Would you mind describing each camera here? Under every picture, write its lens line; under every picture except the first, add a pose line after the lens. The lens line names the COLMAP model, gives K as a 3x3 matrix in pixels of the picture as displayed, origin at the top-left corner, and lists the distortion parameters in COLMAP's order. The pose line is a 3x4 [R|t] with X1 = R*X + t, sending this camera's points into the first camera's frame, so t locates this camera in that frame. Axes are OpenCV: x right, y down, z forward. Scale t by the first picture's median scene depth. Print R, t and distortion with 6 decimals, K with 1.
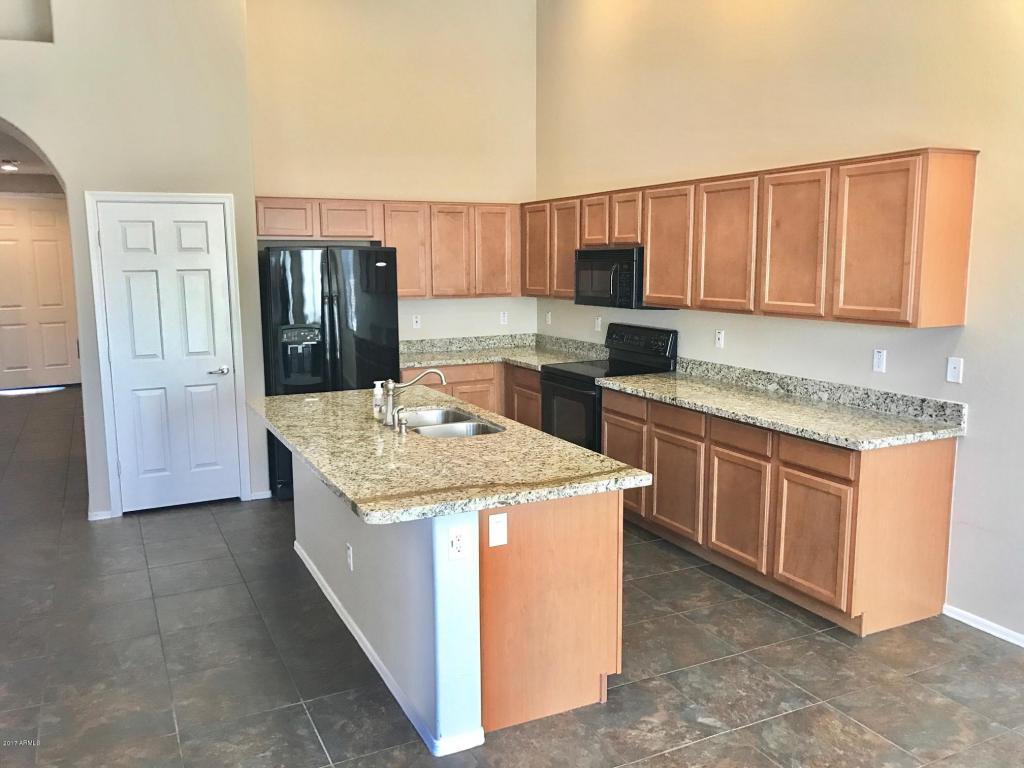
lens RADIAL K [[838.9, 0, 512.0], [0, 838.9, 384.0], [0, 0, 1]] dist [0.016483, 0.006396]
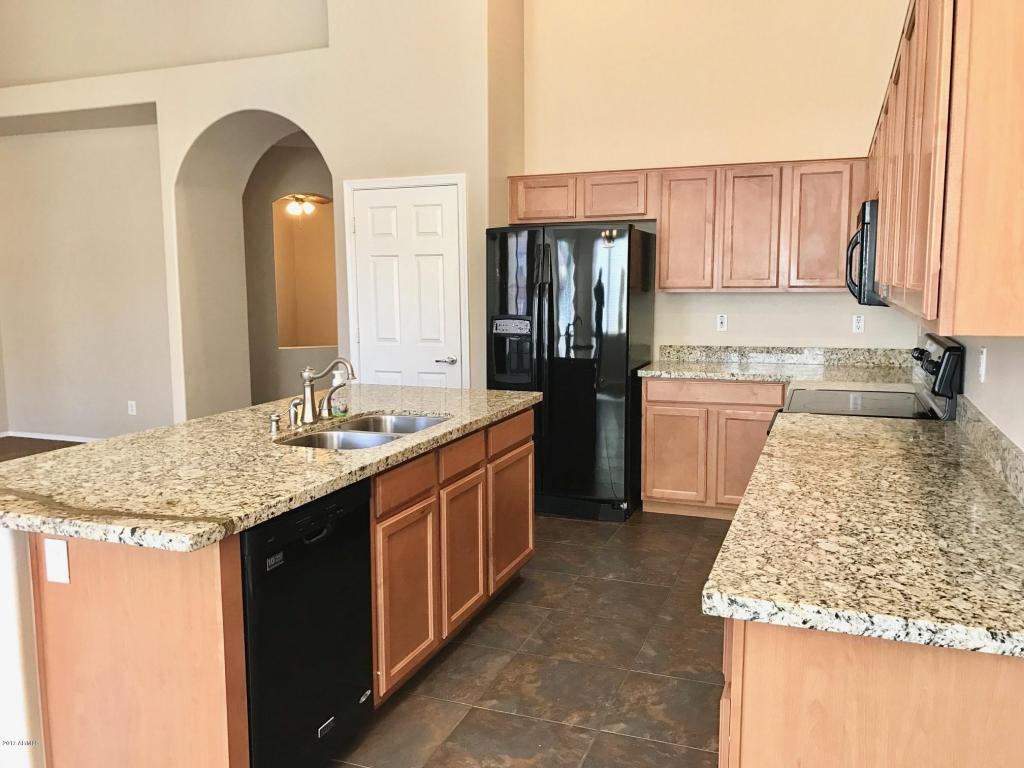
lens RADIAL K [[838.9, 0, 512.0], [0, 838.9, 384.0], [0, 0, 1]] dist [0.016483, 0.006396]
pose [[0.677719, 0.092118, -0.729528, 0.414974], [-0.105711, 0.994022, 0.027311, -0.022816], [0.727683, 0.058610, 0.683405, 0.412980]]
